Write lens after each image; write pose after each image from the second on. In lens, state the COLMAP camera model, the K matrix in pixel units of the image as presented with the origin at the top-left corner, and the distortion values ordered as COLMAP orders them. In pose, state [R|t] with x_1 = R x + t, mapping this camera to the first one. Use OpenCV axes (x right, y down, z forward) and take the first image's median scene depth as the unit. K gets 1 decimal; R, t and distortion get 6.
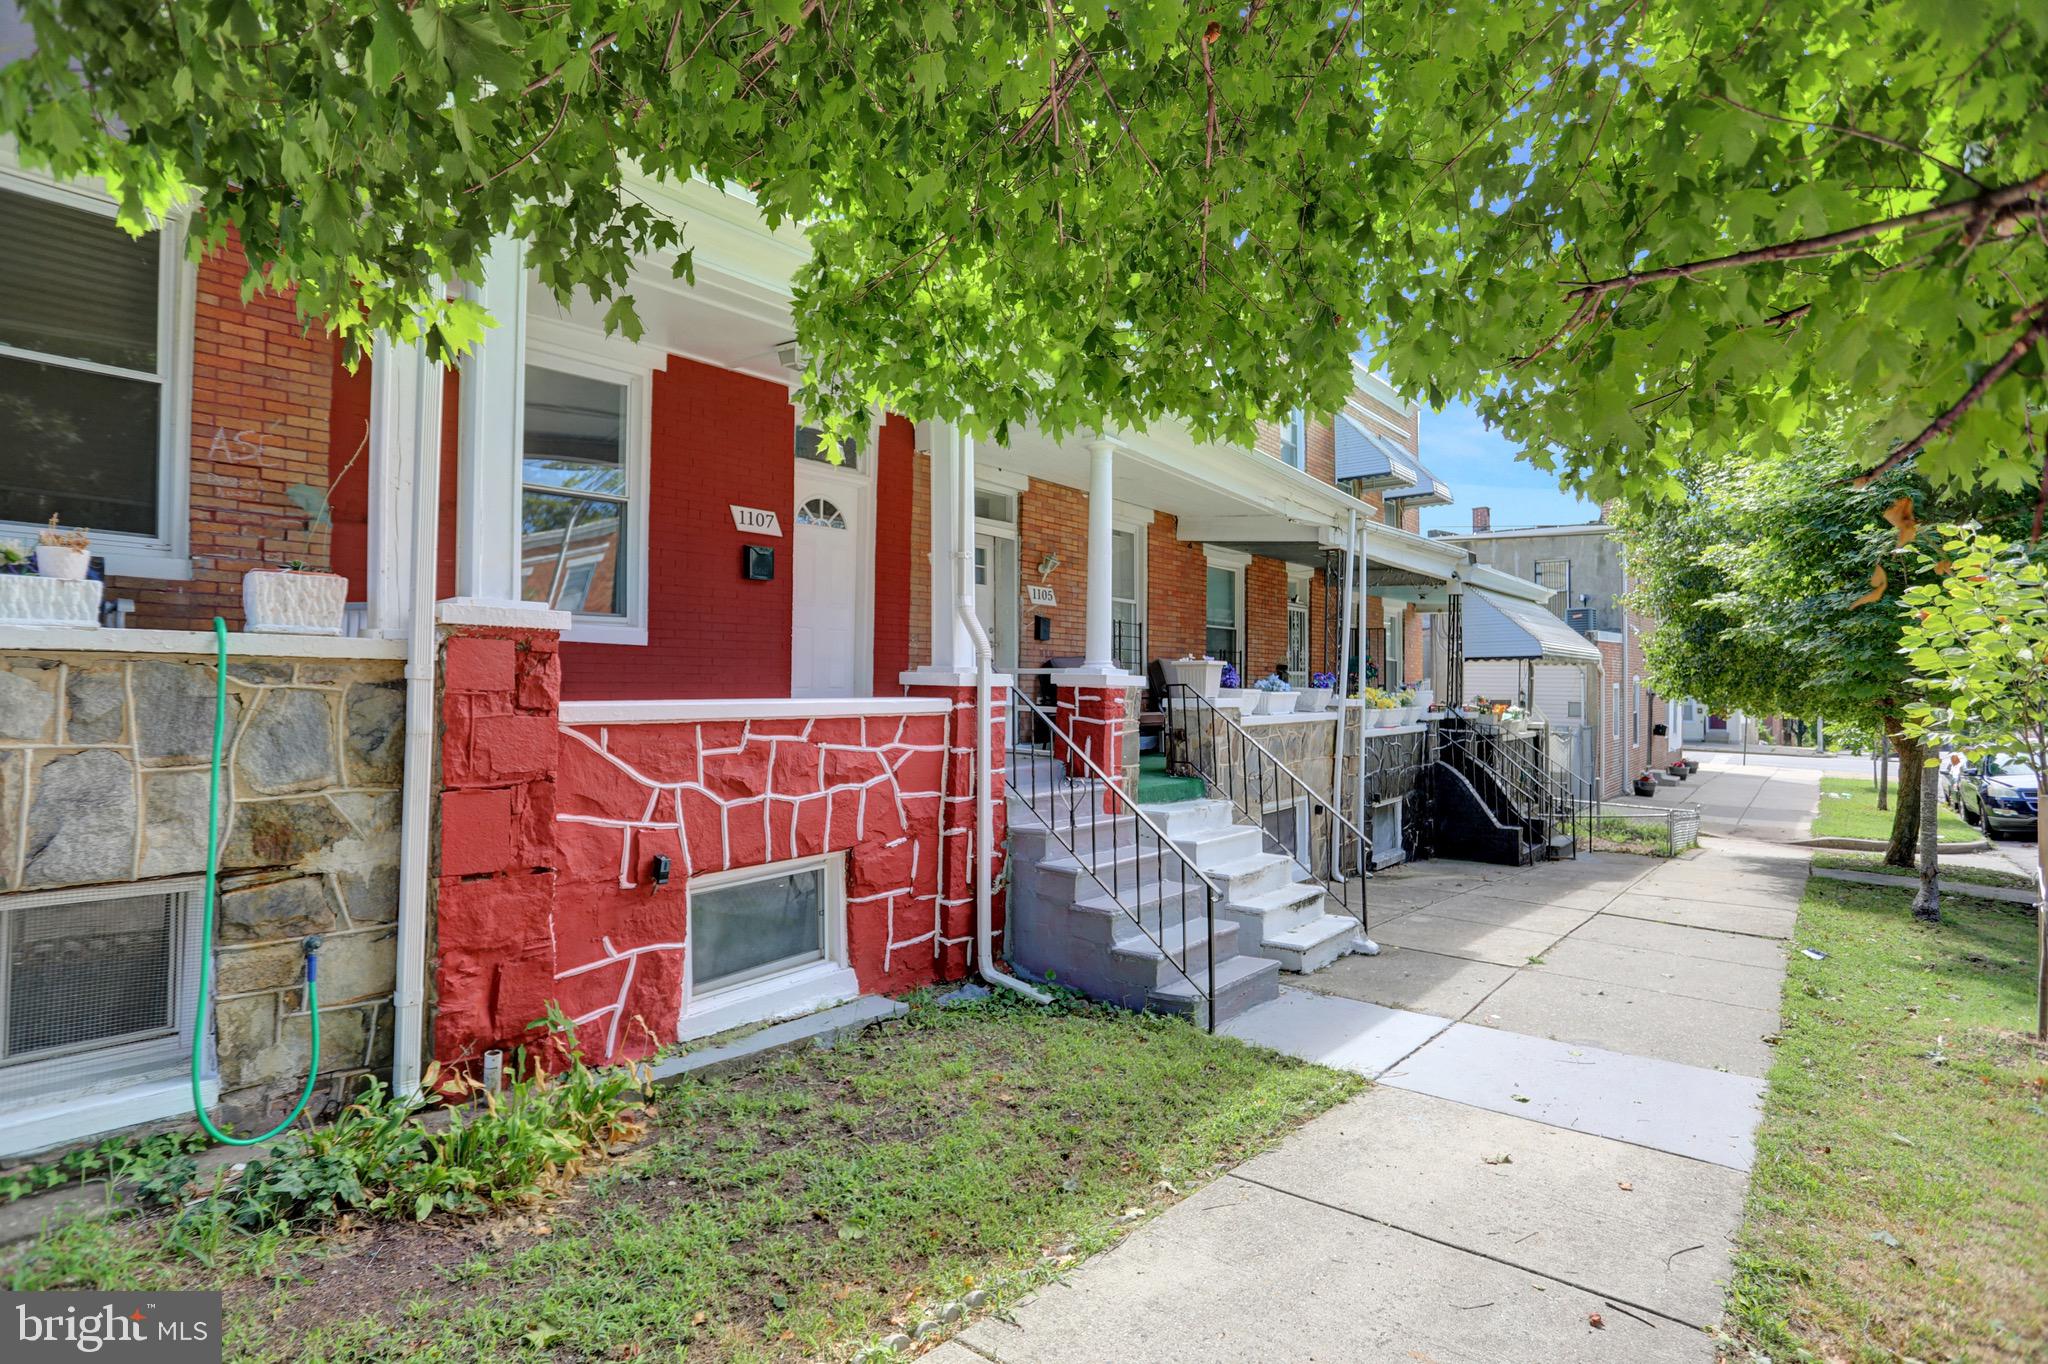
lens RADIAL K [[999.0, 0, 1024.0], [0, 999.0, 682.0], [0, 0, 1]] dist [-0.079414, 0.036932]
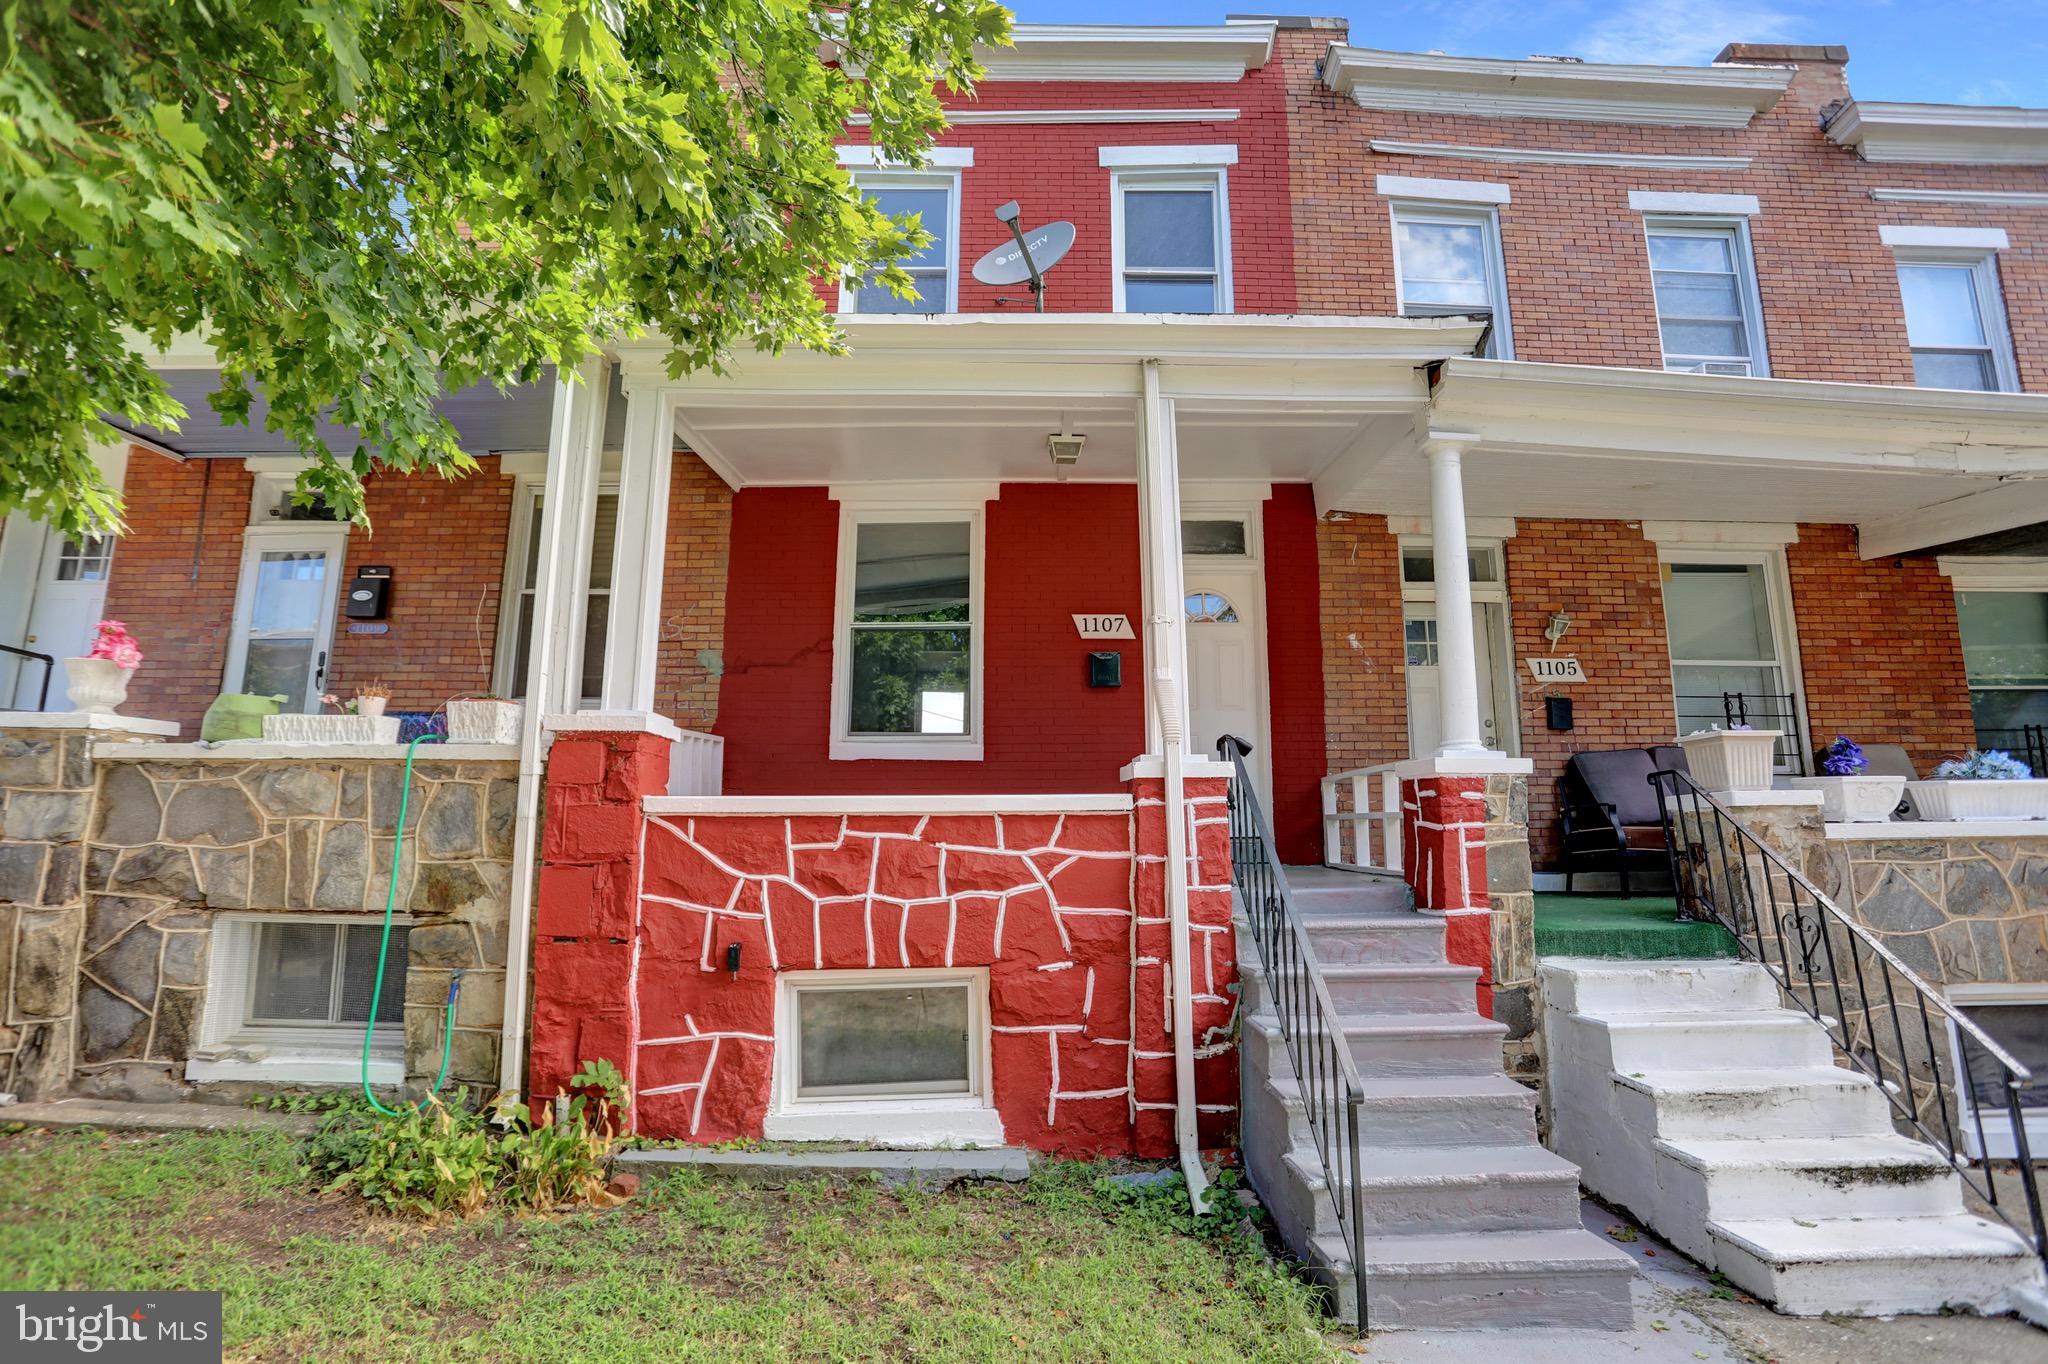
lens RADIAL K [[999.0, 0, 1024.0], [0, 999.0, 682.0], [0, 0, 1]] dist [-0.079414, 0.036932]
pose [[0.659102, -0.128324, -0.741025, 0.562673], [0.010793, 0.986848, -0.161293, 0.066092], [0.751976, 0.098311, 0.651818, 0.459366]]
